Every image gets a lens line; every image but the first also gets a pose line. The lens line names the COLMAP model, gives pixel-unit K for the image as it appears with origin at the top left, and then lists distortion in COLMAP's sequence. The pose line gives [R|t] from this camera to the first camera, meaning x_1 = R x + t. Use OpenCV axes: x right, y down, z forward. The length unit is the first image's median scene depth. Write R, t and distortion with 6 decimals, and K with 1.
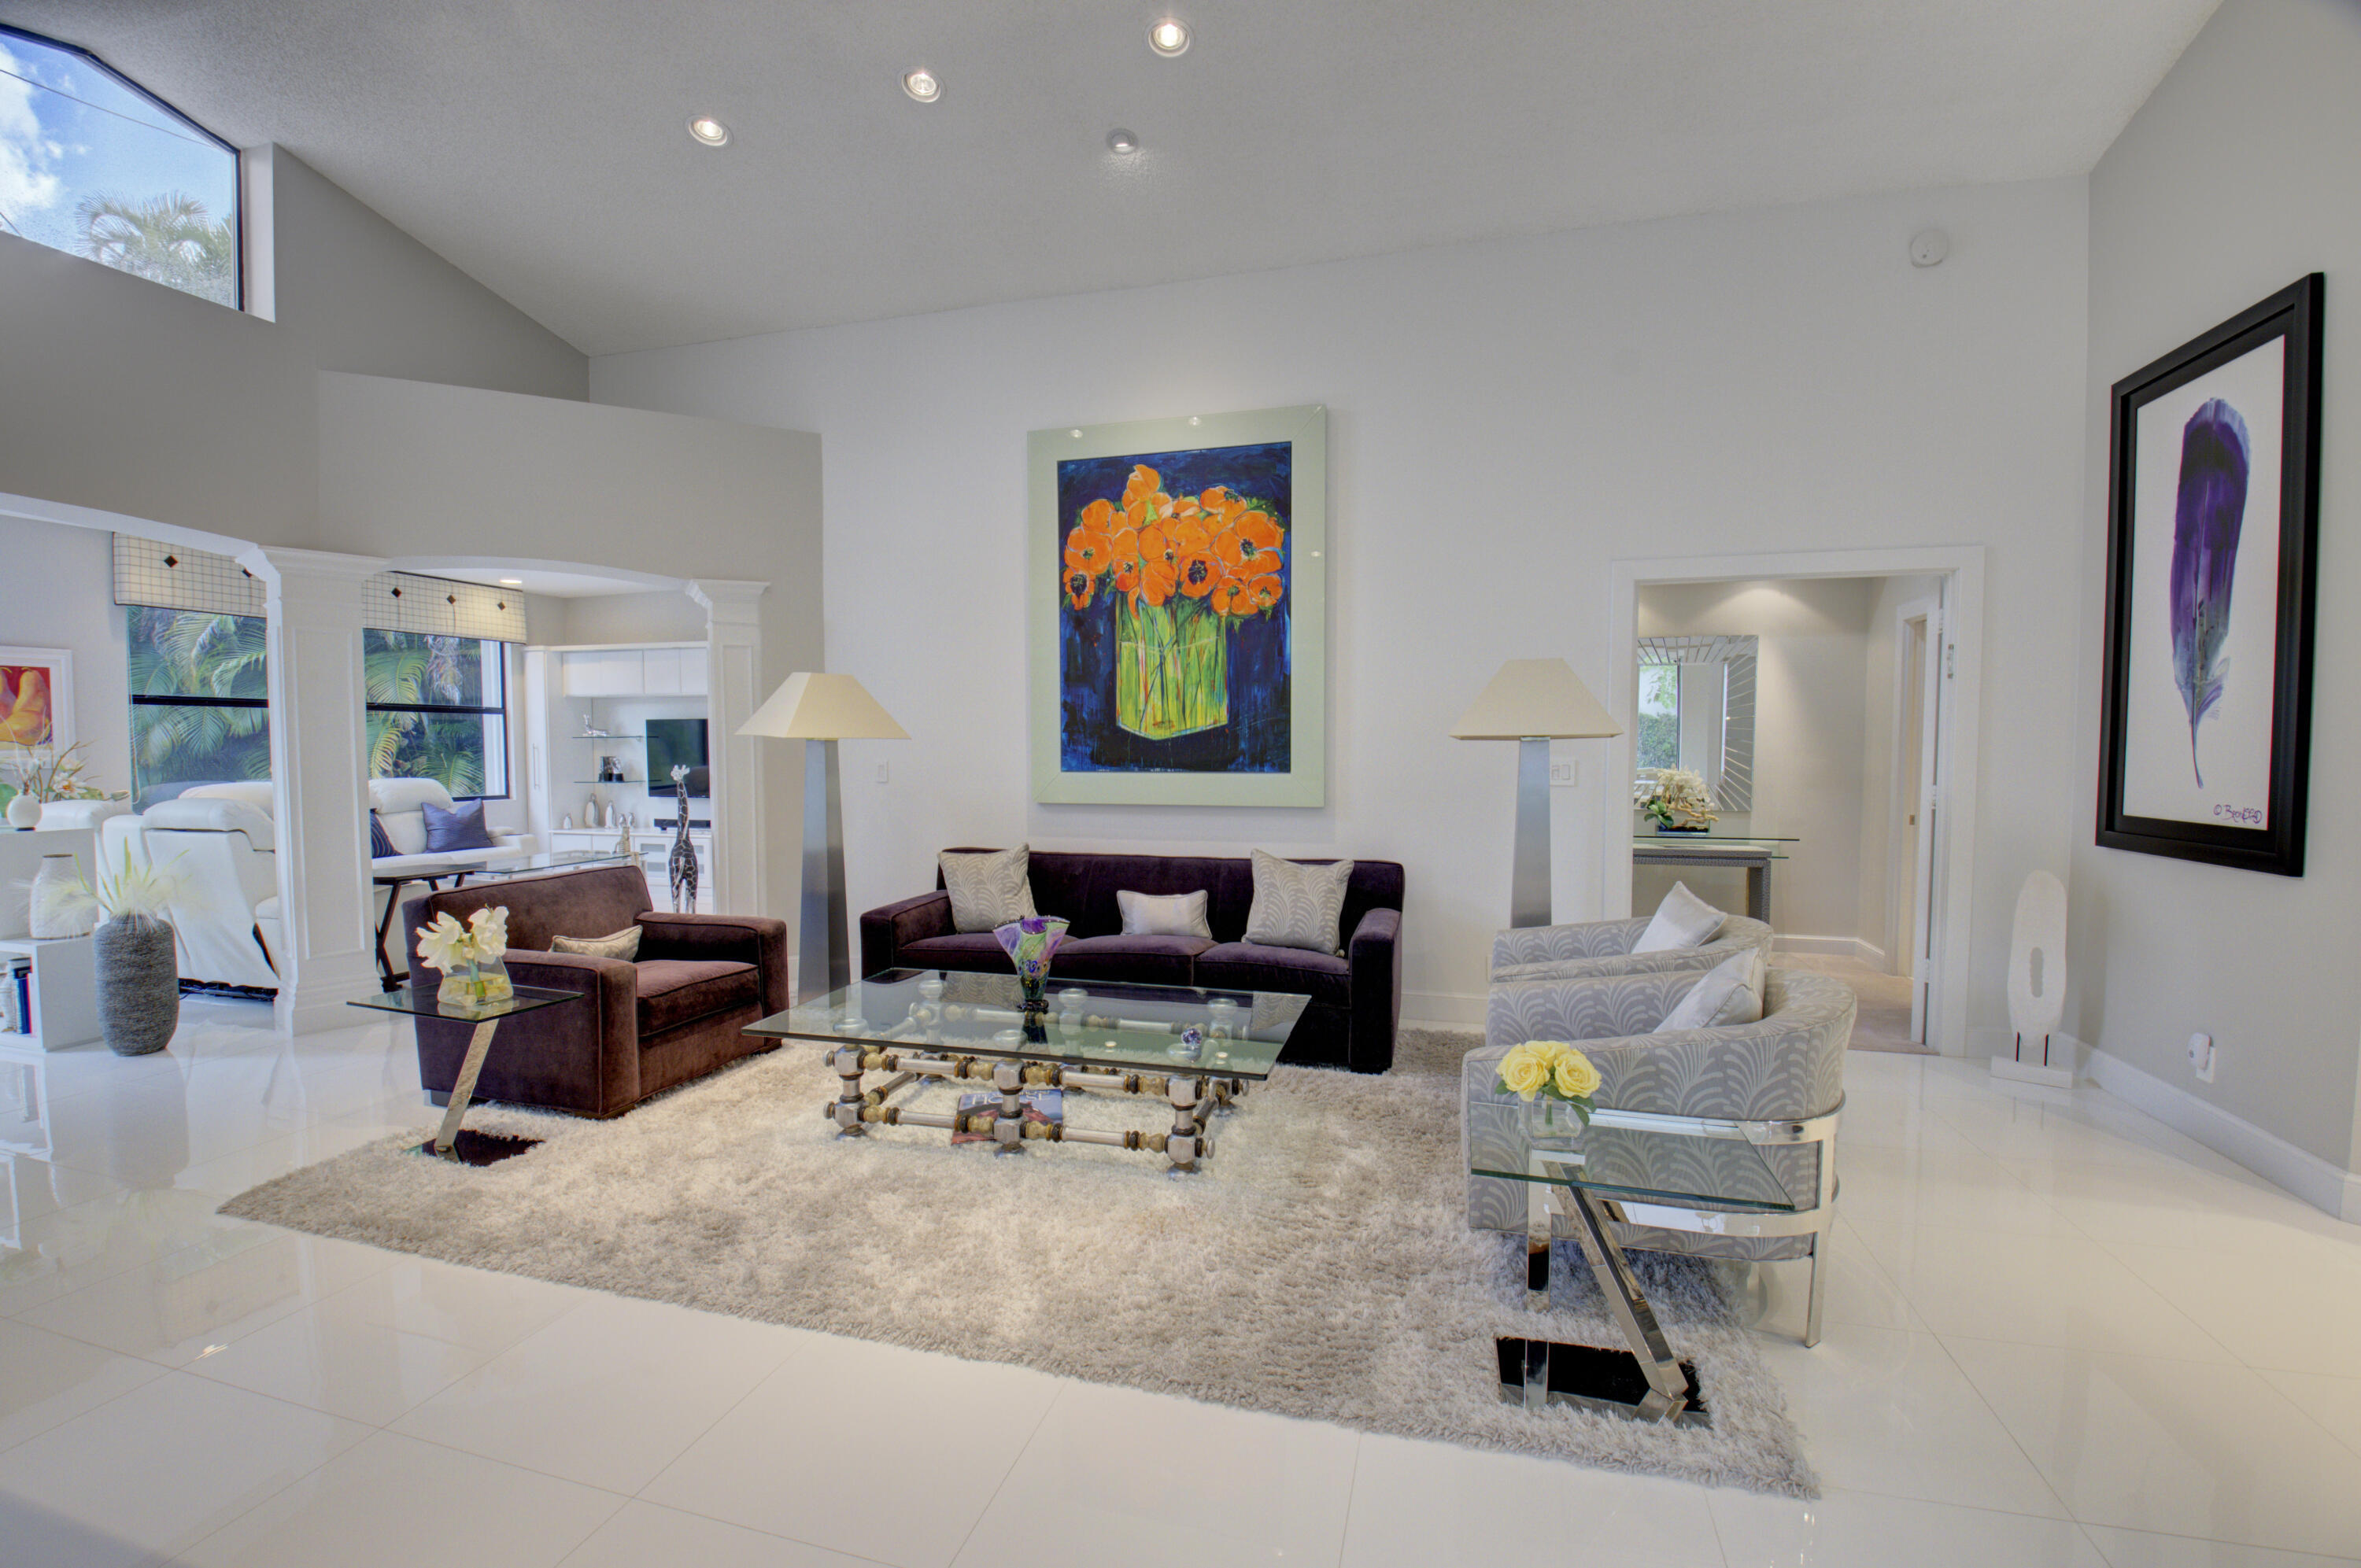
lens RADIAL K [[1004.4, 0, 1178.9], [0, 1004.4, 783.8], [0, 0, 1]] dist [-0.022140, -0.001965]
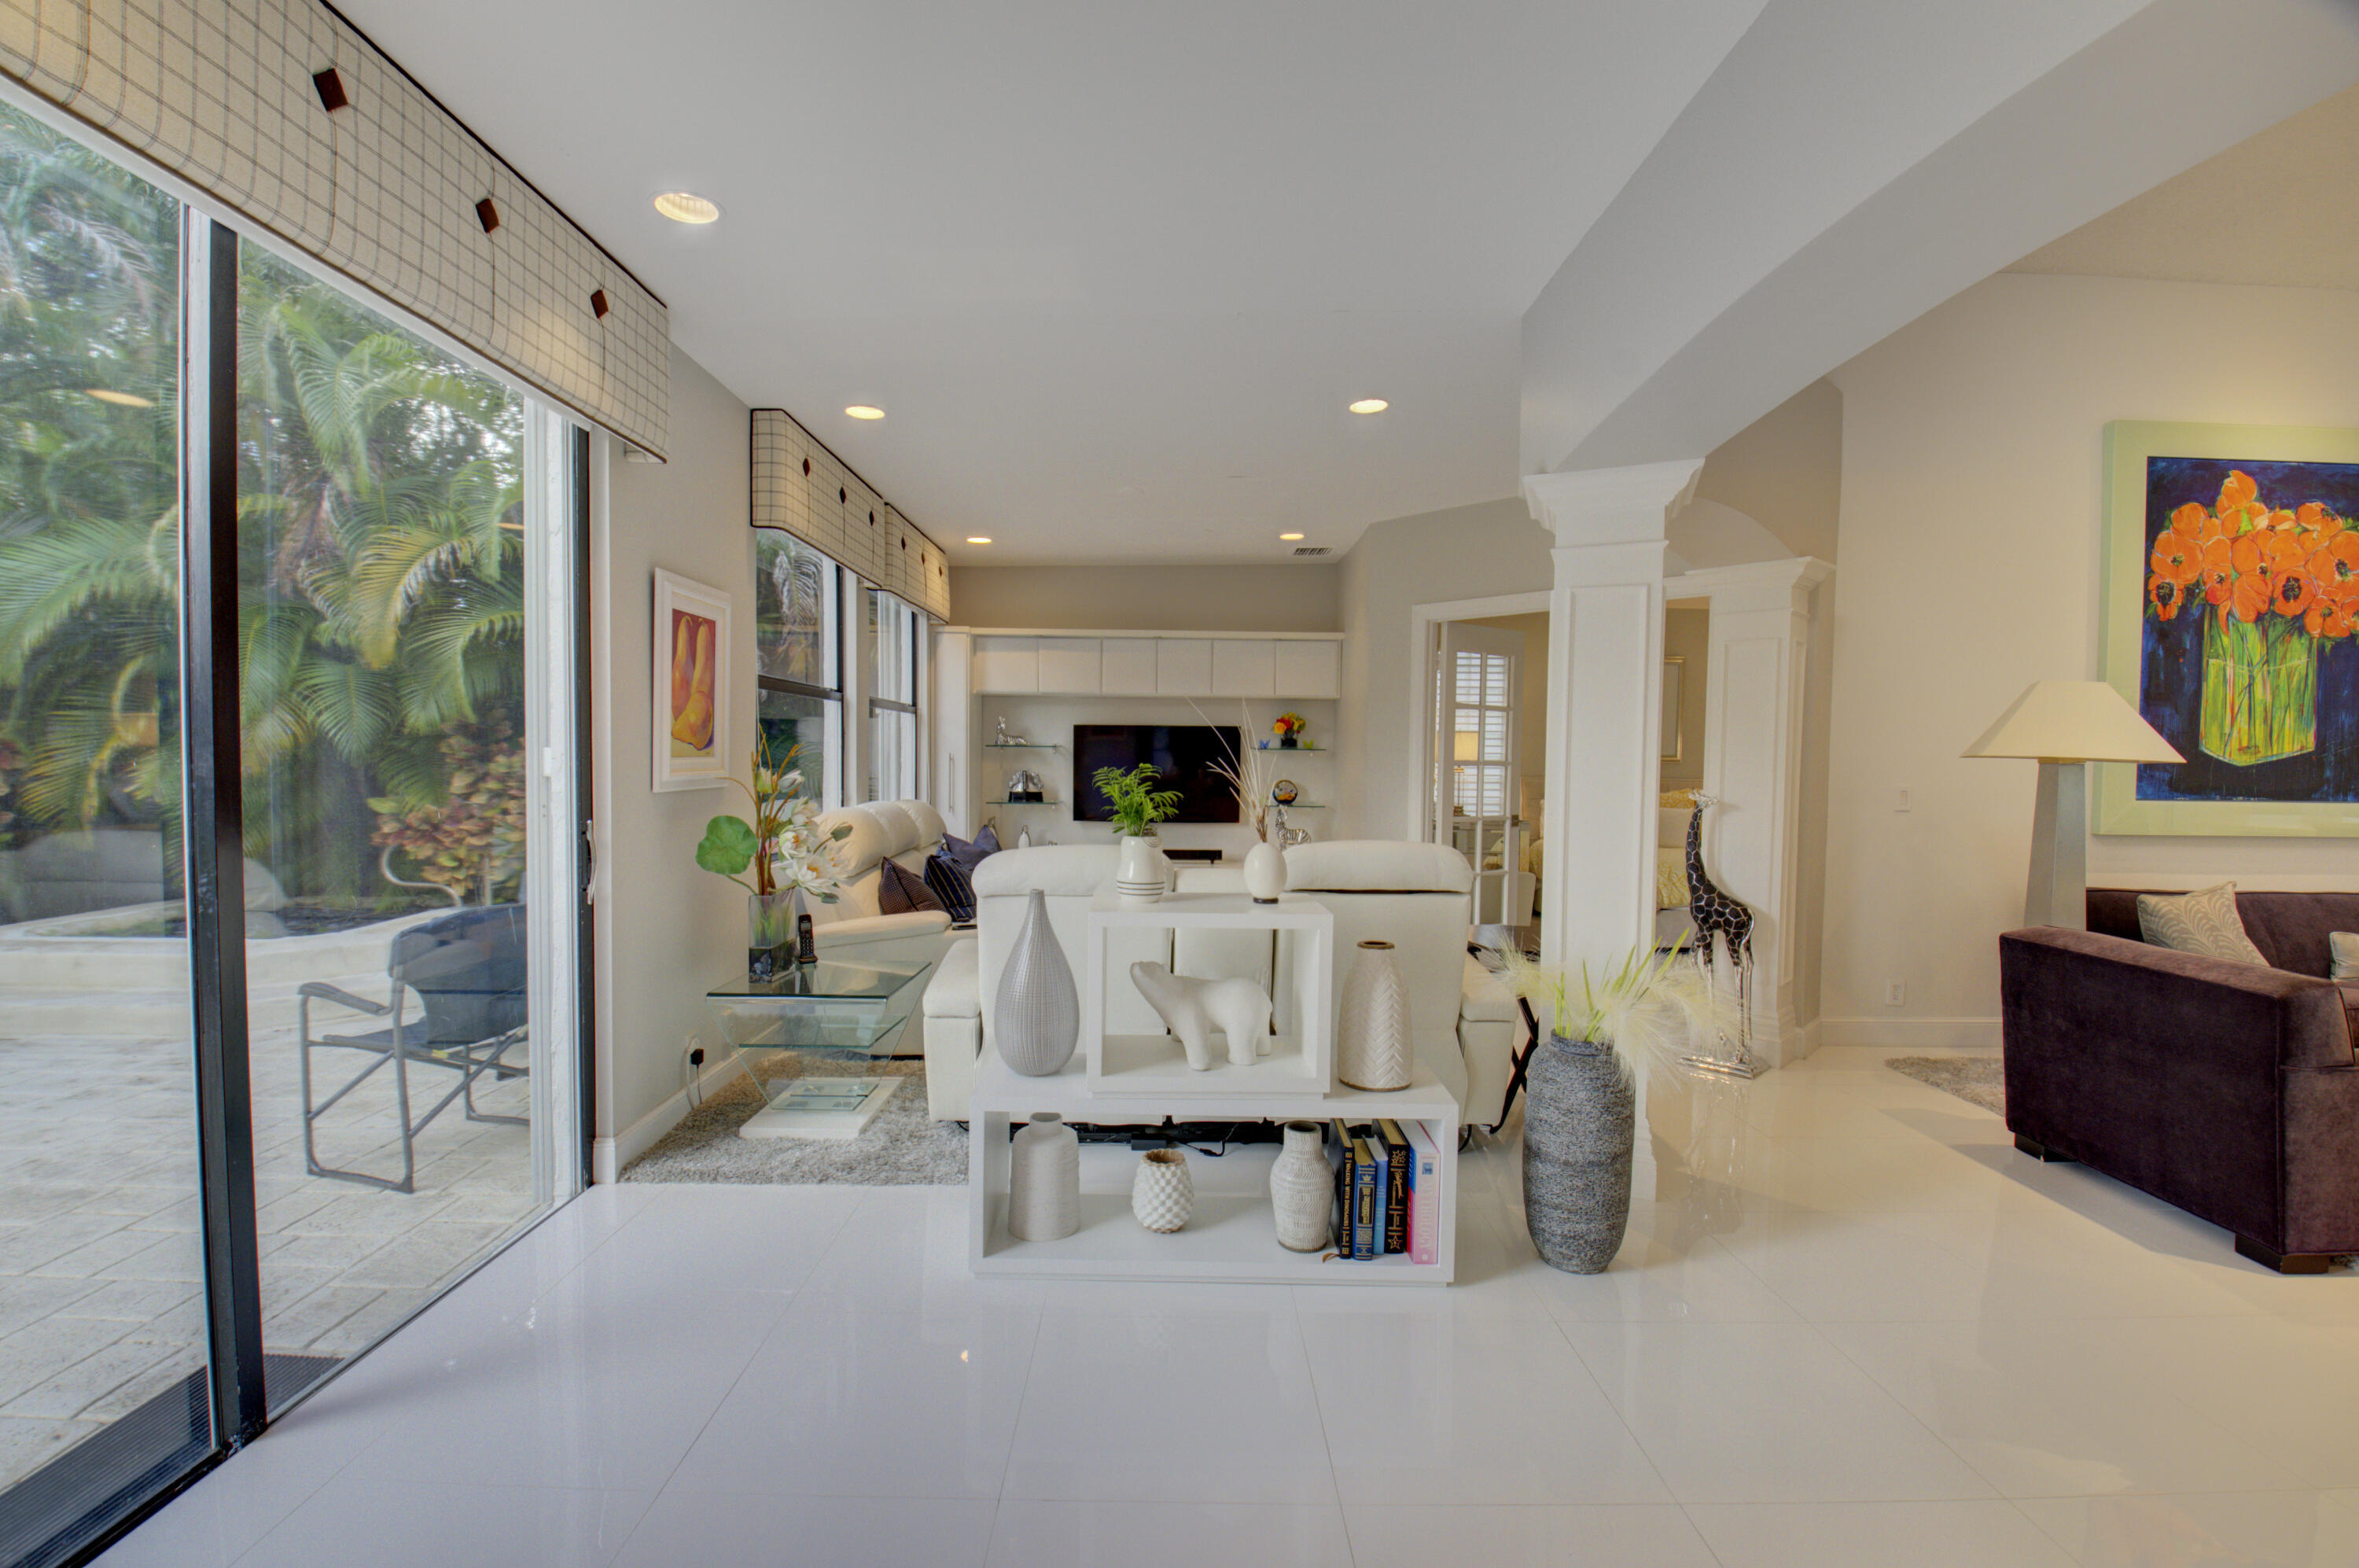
lens RADIAL K [[1003.7, 0, 1173.0], [0, 1003.7, 773.3], [0, 0, 1]] dist [-0.022140, -0.001965]
pose [[0.966648, 0.013650, 0.255744, -1.214066], [-0.005958, 0.999507, -0.030827, -0.003420], [-0.256038, 0.028275, 0.966253, 0.386204]]
